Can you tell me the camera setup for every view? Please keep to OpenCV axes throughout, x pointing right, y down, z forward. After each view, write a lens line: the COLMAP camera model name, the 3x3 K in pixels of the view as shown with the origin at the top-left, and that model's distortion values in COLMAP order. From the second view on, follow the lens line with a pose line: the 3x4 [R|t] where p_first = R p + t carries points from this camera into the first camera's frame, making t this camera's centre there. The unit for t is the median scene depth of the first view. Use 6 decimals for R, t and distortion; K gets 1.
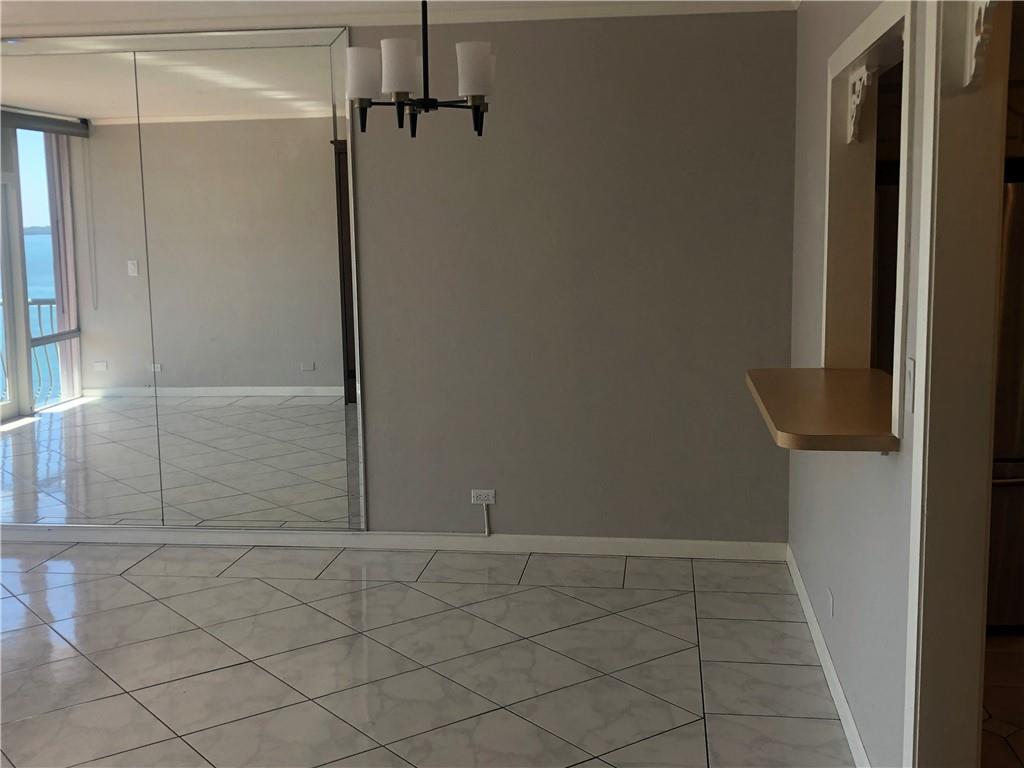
lens RADIAL K [[1183.2, 0, 512.0], [0, 1183.2, 384.0], [0, 0, 1]] dist [0.163588, -0.469741]
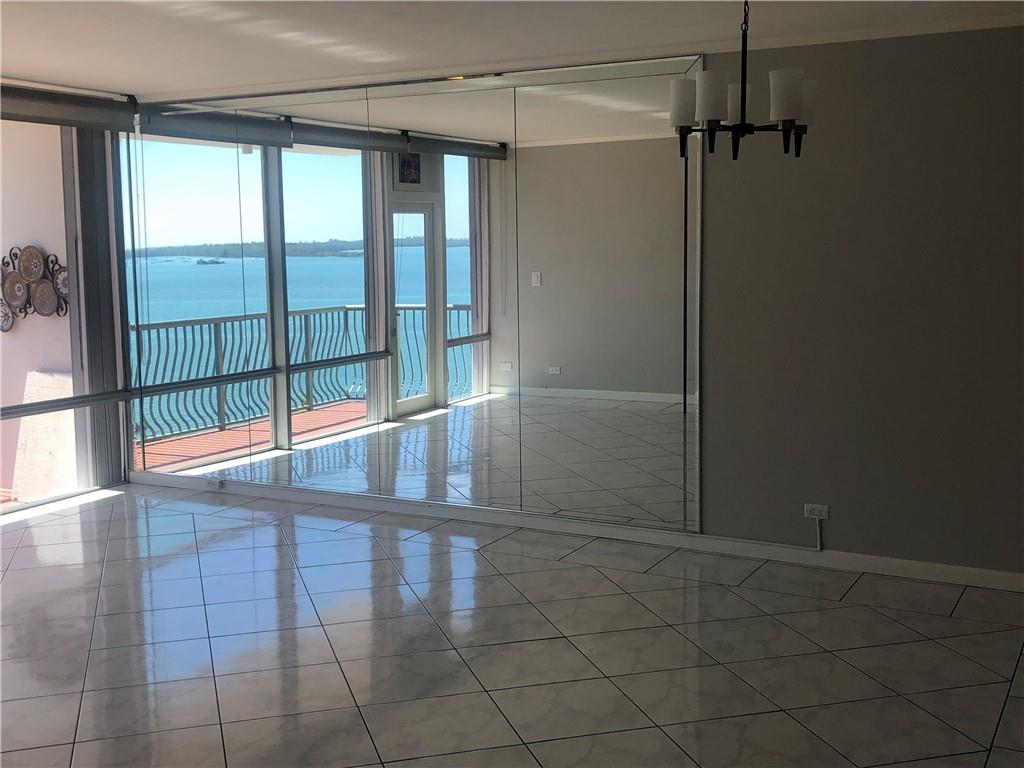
lens RADIAL K [[1183.2, 0, 512.0], [0, 1183.2, 384.0], [0, 0, 1]] dist [0.163588, -0.469741]
pose [[0.934633, 0.048569, -0.352281, 0.085654], [-0.051457, 0.998675, 0.001166, -0.000459], [0.351870, 0.017038, 0.935894, -0.039338]]
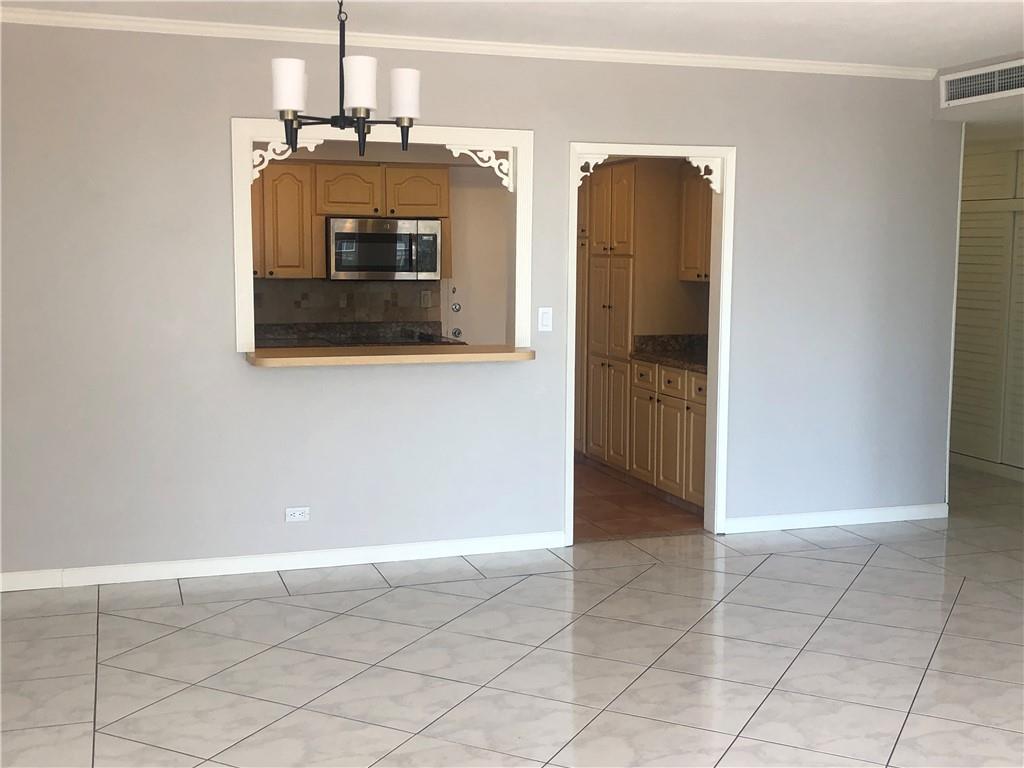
lens RADIAL K [[1159.0, 0, 512.0], [0, 1159.0, 384.0], [0, 0, 1]] dist [0.009130, -0.014694]
pose [[-0.451677, -0.091809, 0.887445, -0.747194], [0.116505, 0.980105, 0.160691, -0.111880], [-0.884542, 0.175972, -0.431994, 0.963926]]
